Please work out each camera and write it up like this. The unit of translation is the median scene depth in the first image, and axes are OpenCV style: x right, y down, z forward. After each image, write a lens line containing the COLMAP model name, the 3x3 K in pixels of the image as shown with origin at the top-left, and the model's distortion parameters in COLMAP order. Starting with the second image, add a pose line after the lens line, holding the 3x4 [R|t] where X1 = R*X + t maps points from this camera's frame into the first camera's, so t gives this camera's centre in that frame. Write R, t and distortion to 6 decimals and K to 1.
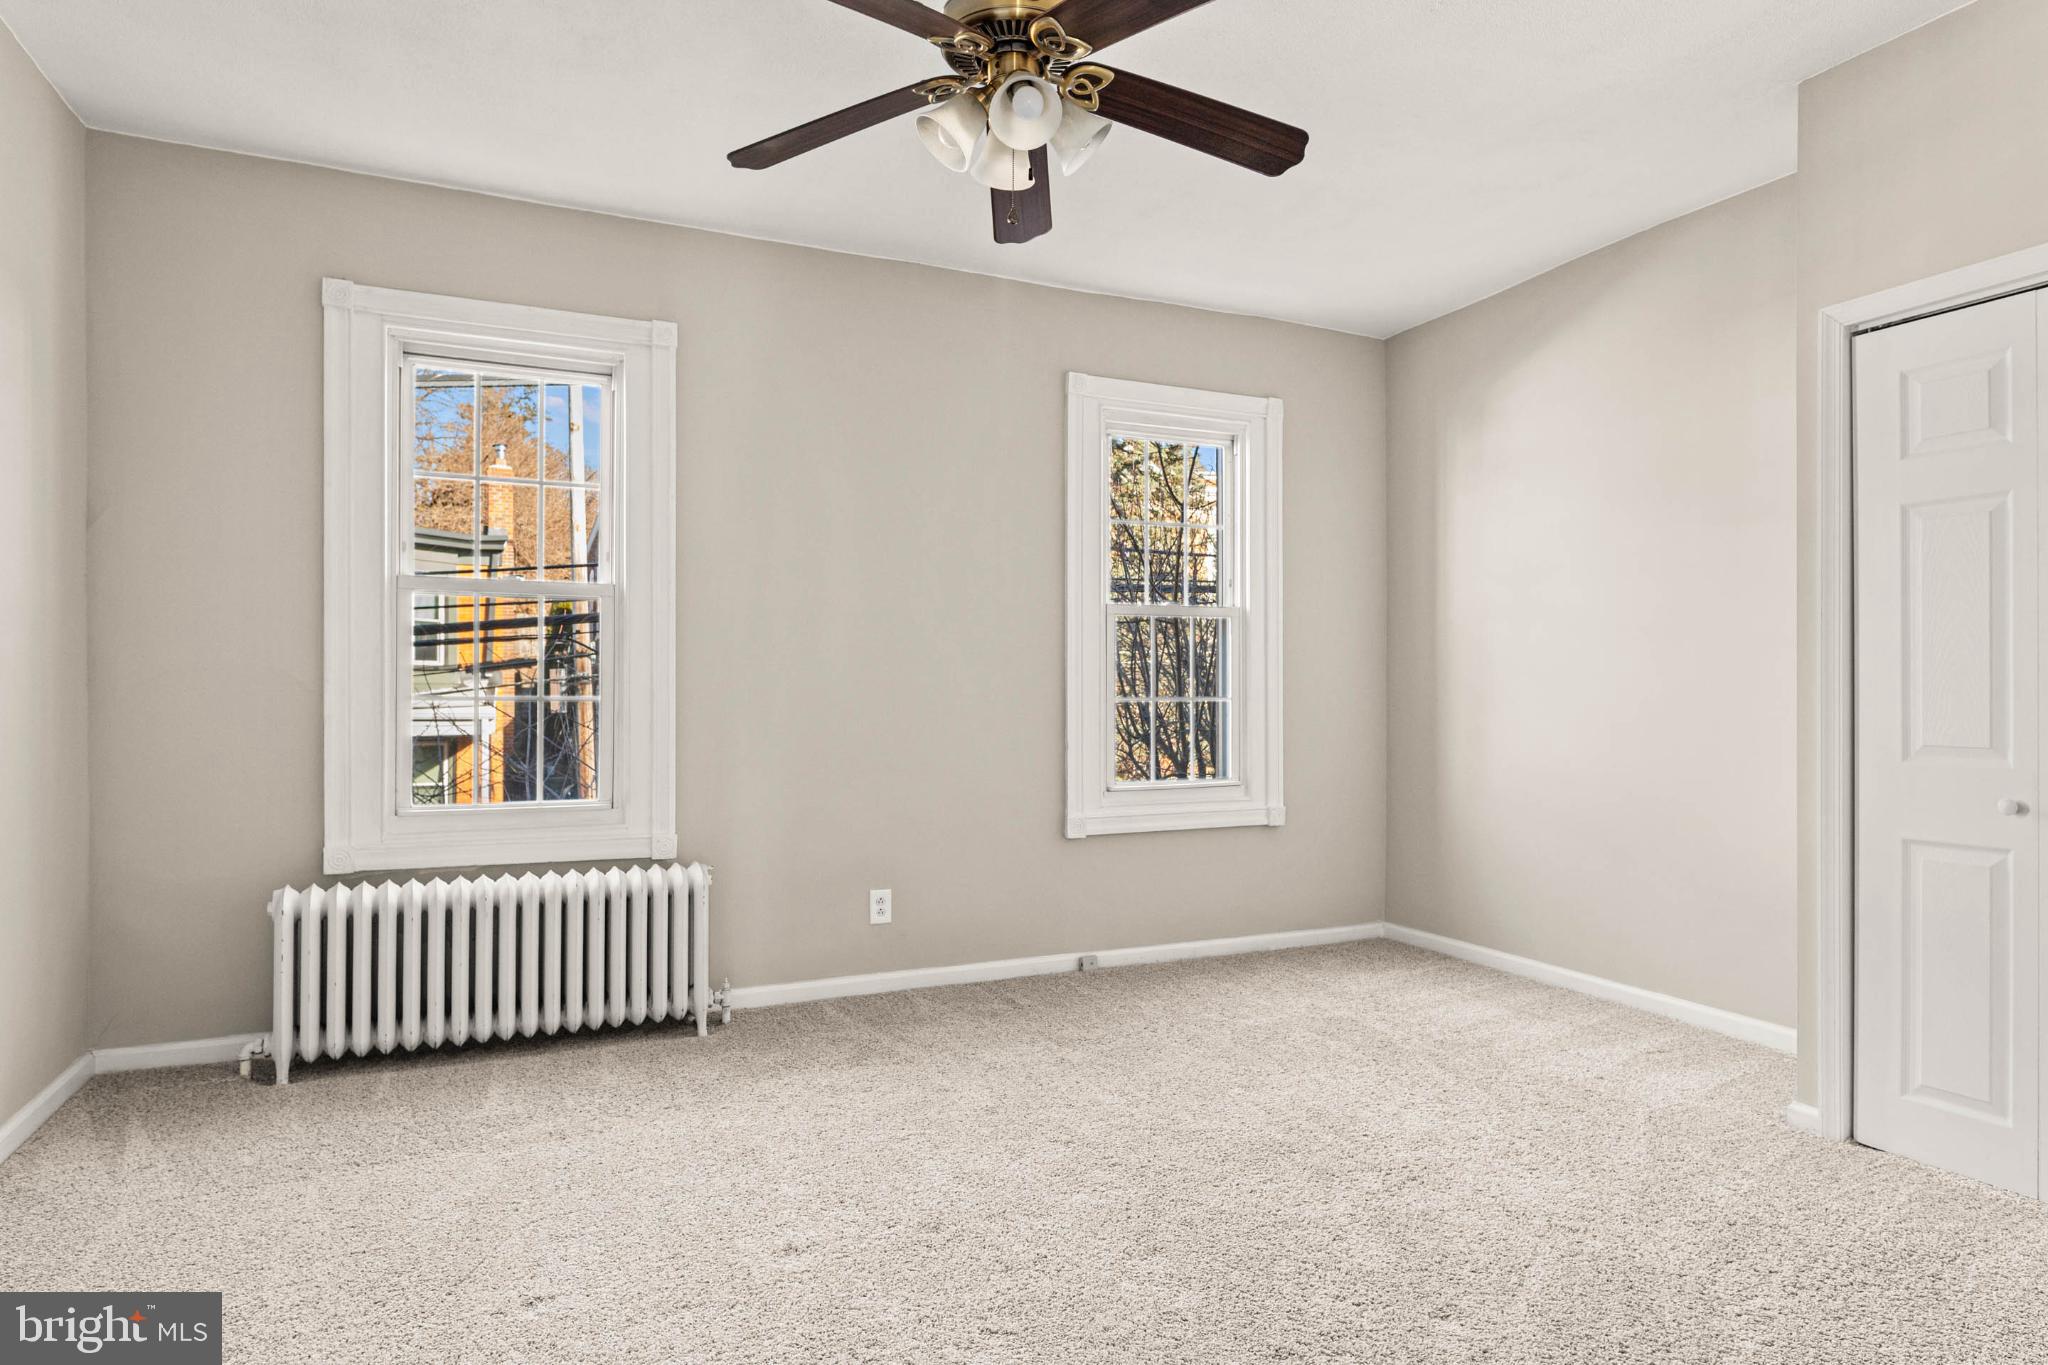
lens RADIAL K [[1139.3, 0, 1019.2], [0, 1139.3, 690.7], [0, 0, 1]] dist [0.001548, 0.000571]
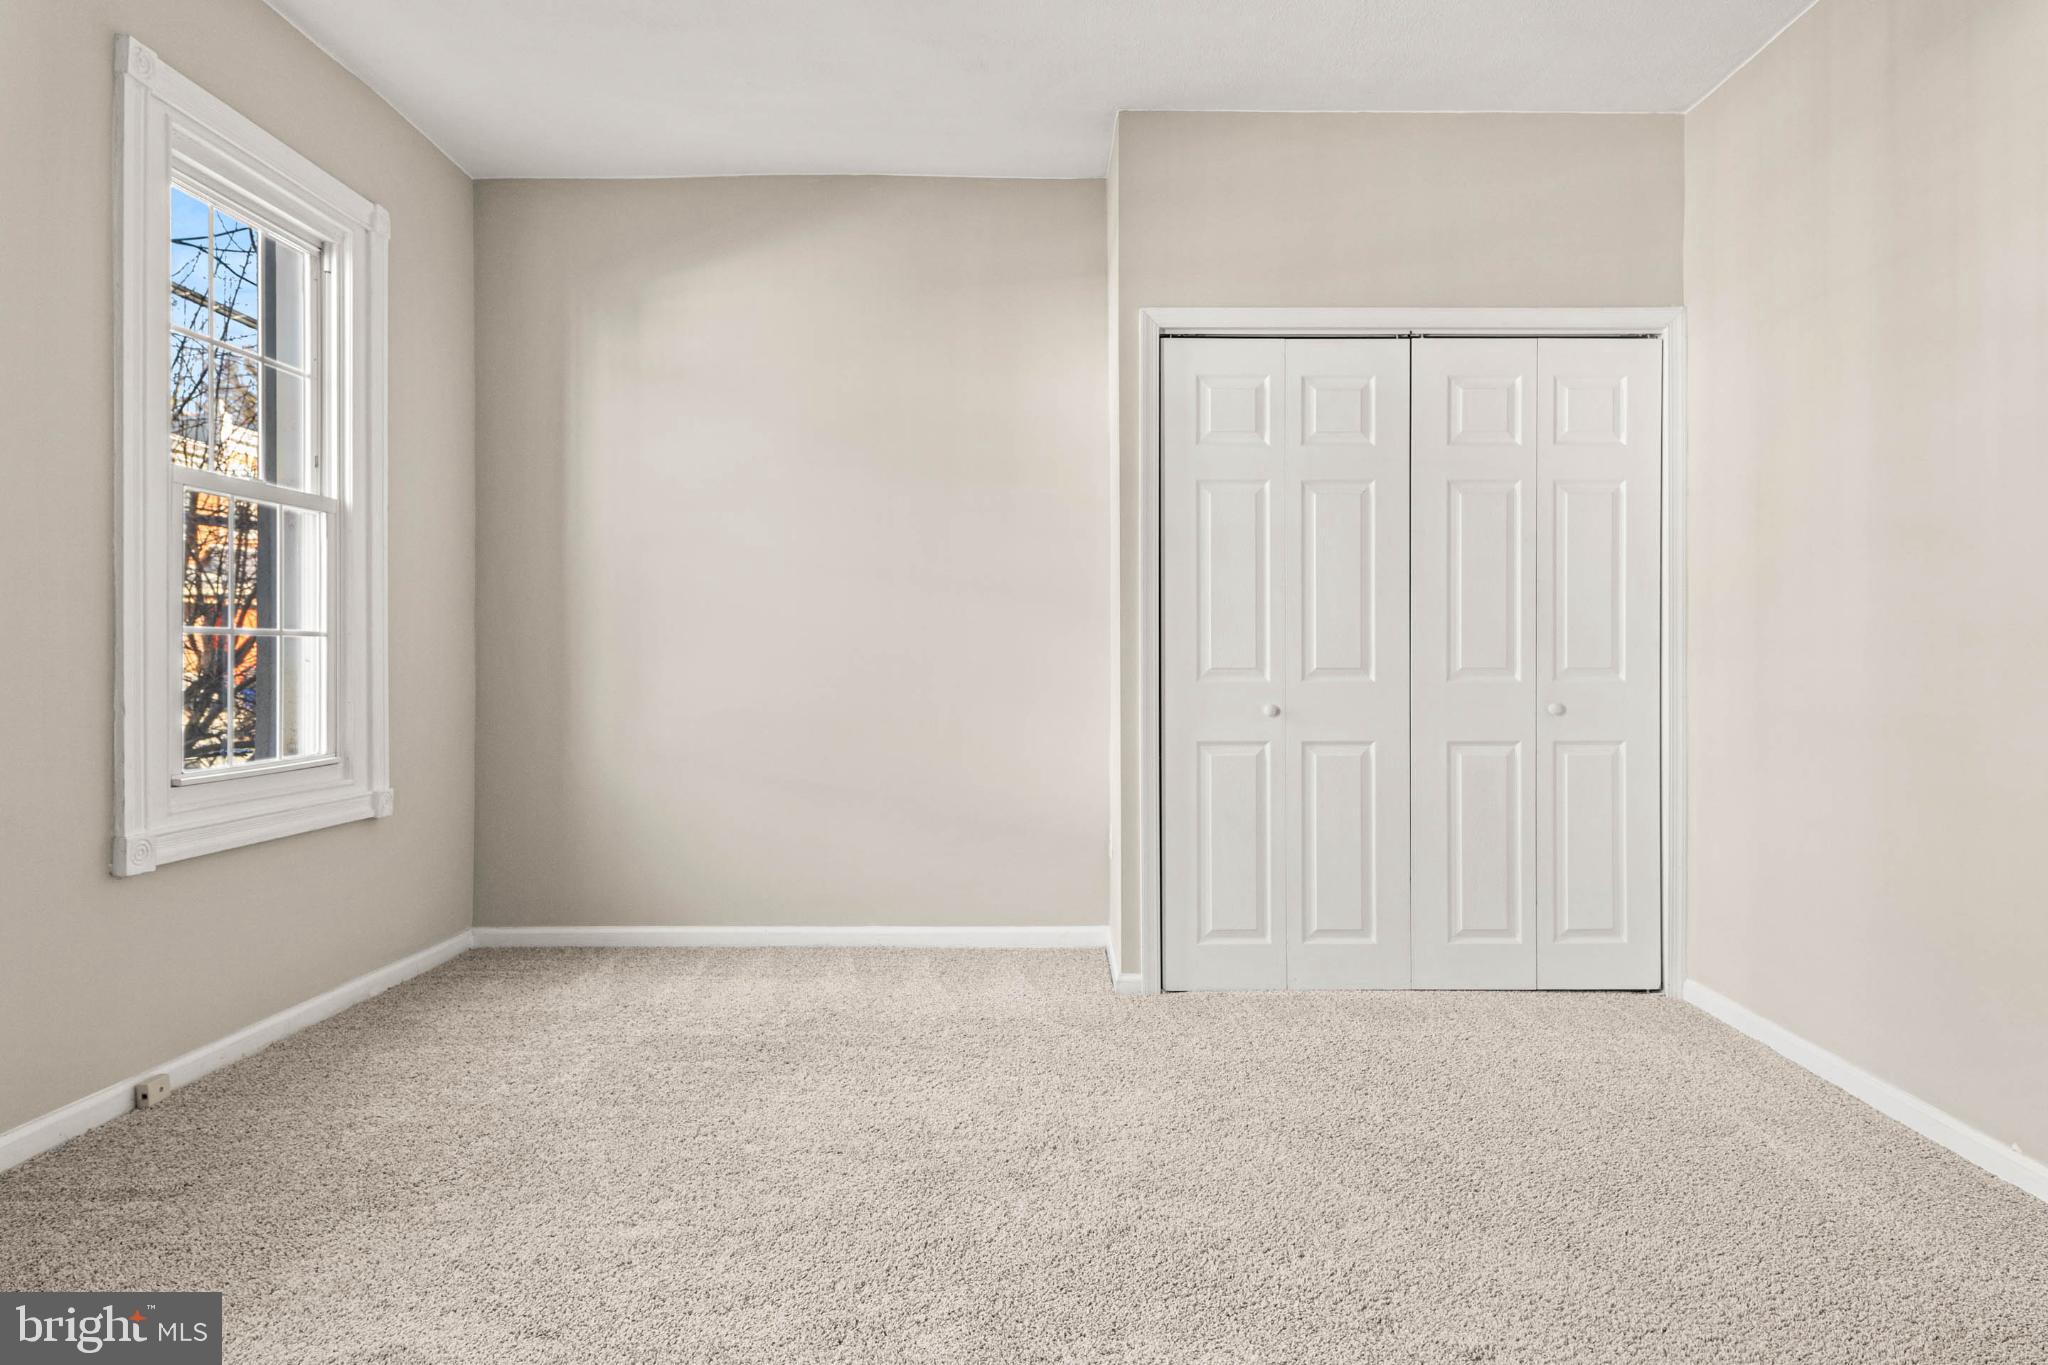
lens RADIAL K [[1204.4, 0, 1025.4], [0, 1204.4, 673.2], [0, 0, 1]] dist [0.001786, -0.000851]
pose [[0.416318, -0.006043, 0.909199, -0.346684], [-0.002660, 0.999966, 0.007864, 0.027600], [-0.909215, -0.005692, 0.416287, 0.401095]]
